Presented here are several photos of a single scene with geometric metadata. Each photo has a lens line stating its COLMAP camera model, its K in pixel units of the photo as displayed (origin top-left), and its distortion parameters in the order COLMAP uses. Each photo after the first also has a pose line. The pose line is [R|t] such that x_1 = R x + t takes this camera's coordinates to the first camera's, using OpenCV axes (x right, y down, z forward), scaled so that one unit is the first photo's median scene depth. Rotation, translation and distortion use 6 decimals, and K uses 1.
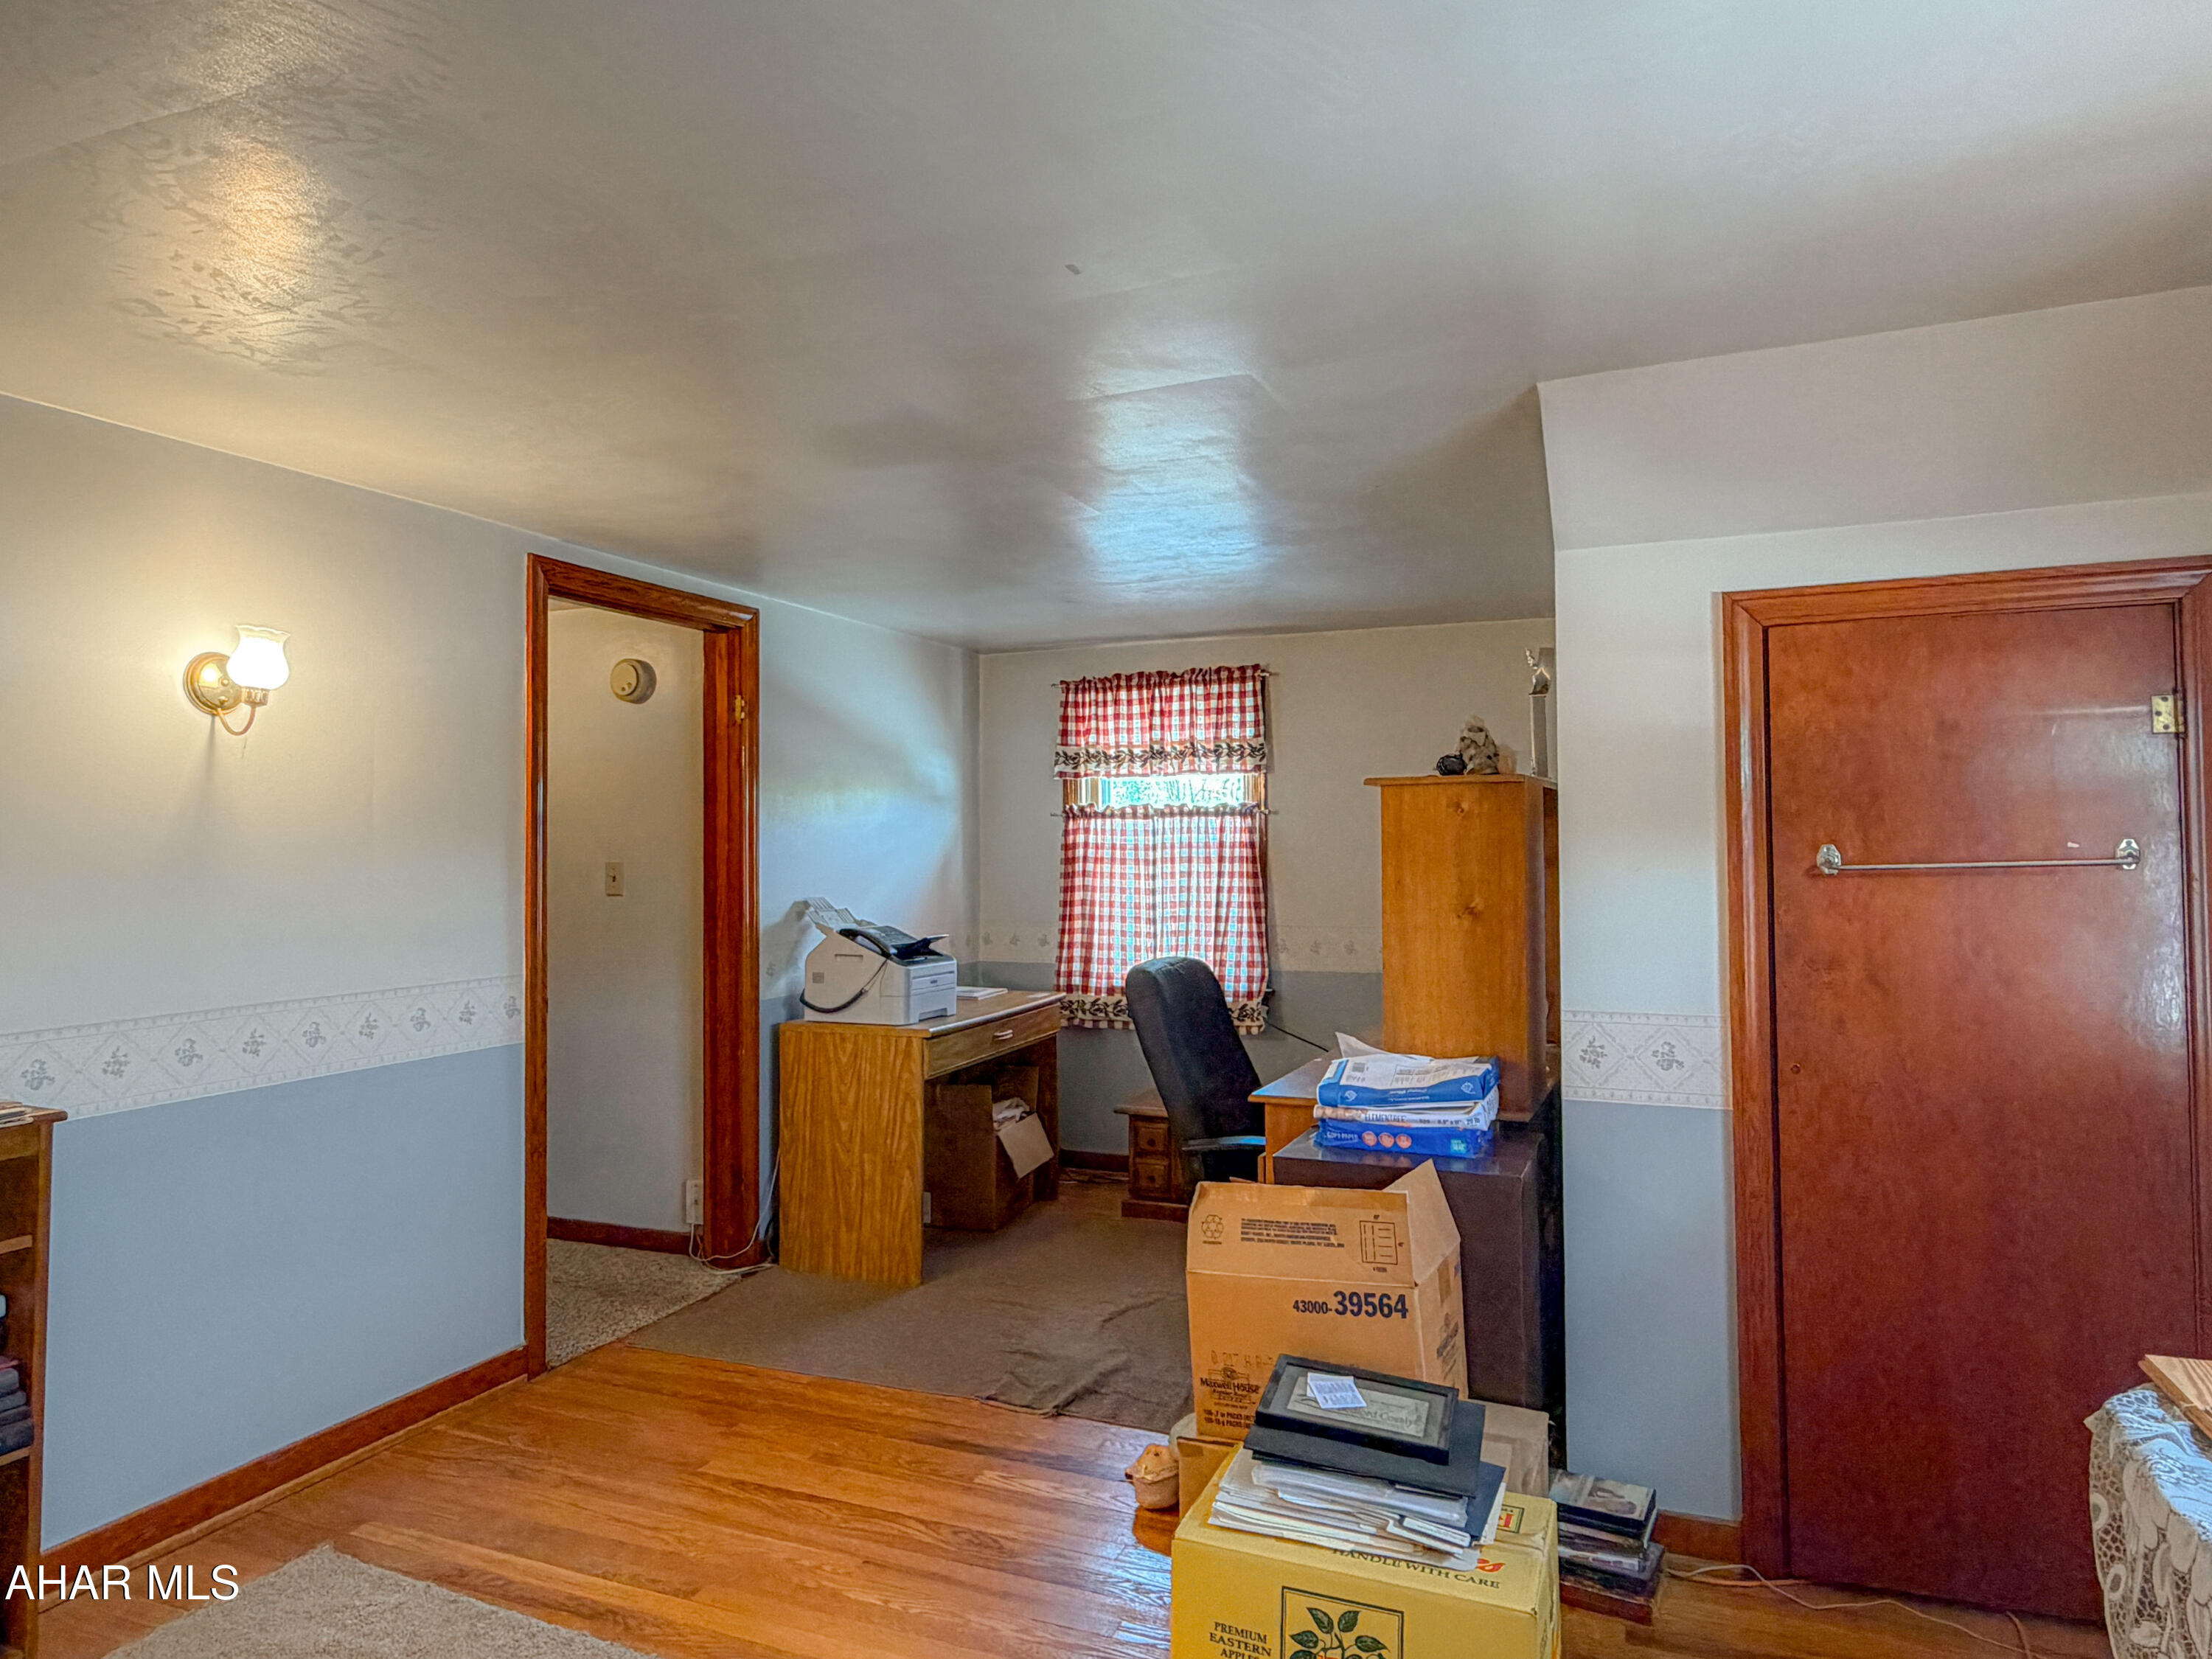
lens RADIAL K [[1308.4, 0, 1106.0], [0, 1308.4, 829.5], [0, 0, 1]] dist [0.001103, 0.000026]
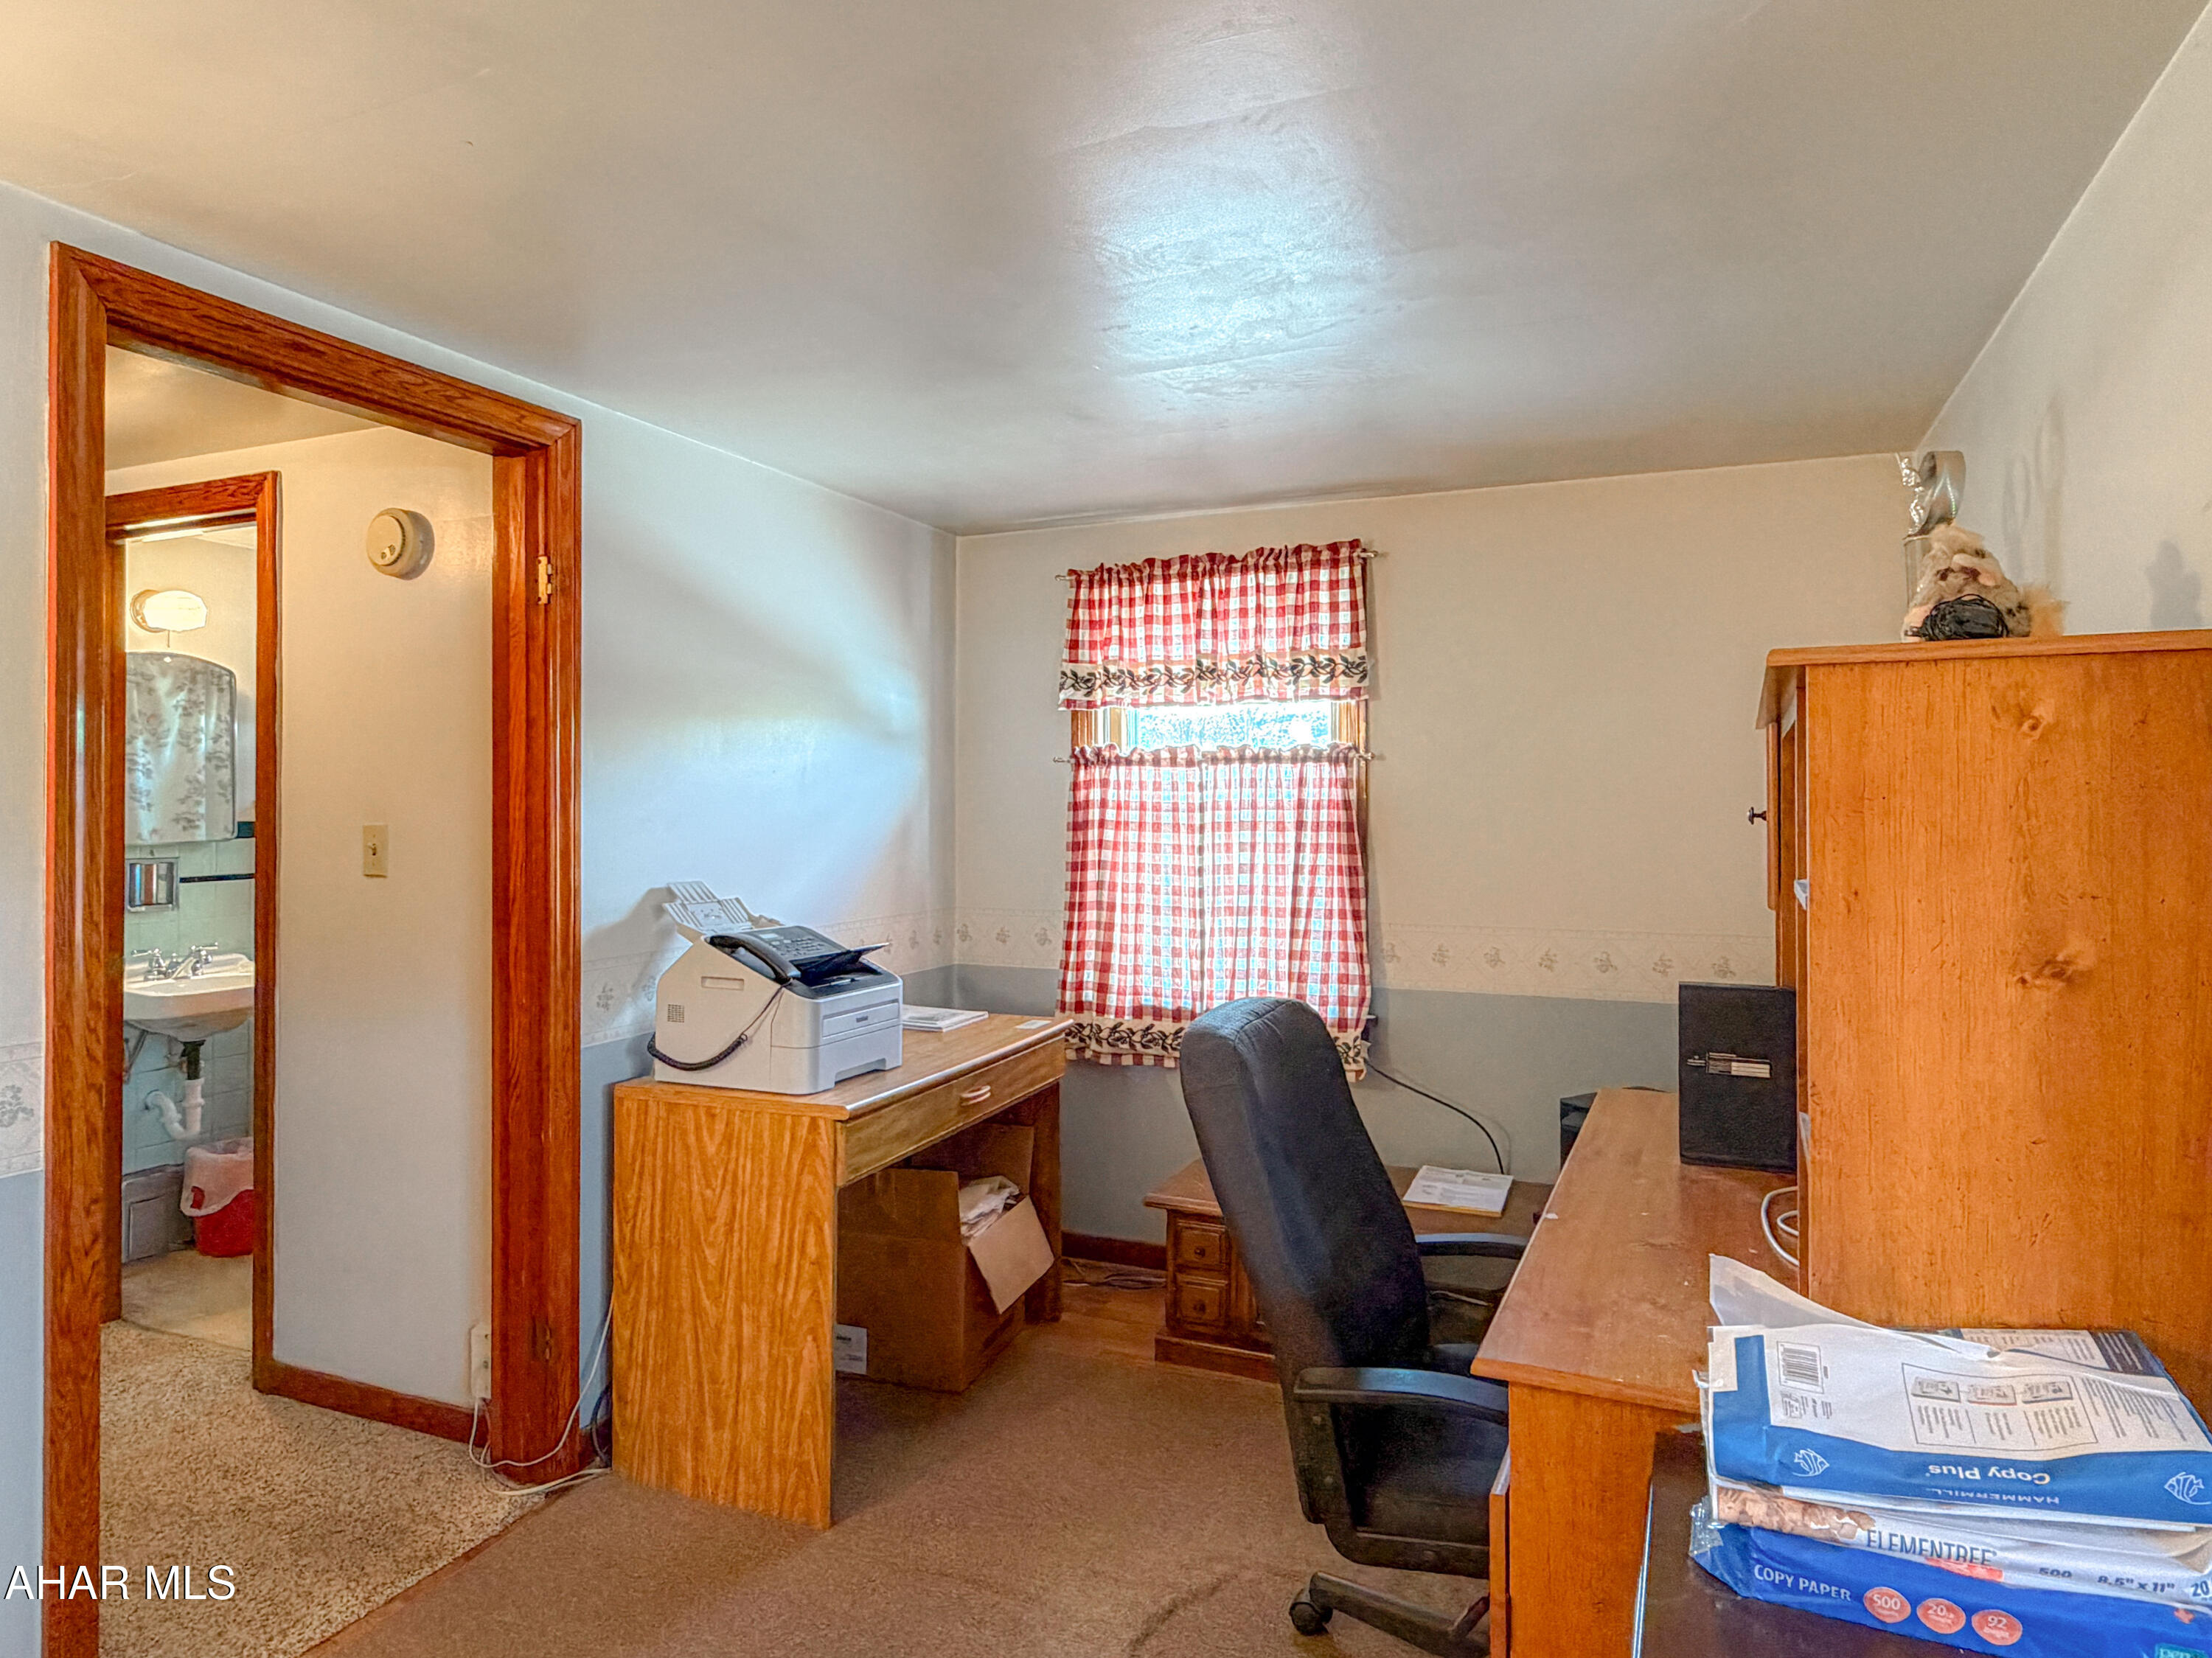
lens RADIAL K [[1308.2, 0, 1106.0], [0, 1308.2, 829.0], [0, 0, 1]] dist [0.001103, 0.000026]
pose [[0.999940, 0.005973, -0.009162, -0.007863], [-0.005691, 0.999517, 0.030548, 0.004221], [0.009341, -0.030494, 0.999491, 0.315040]]
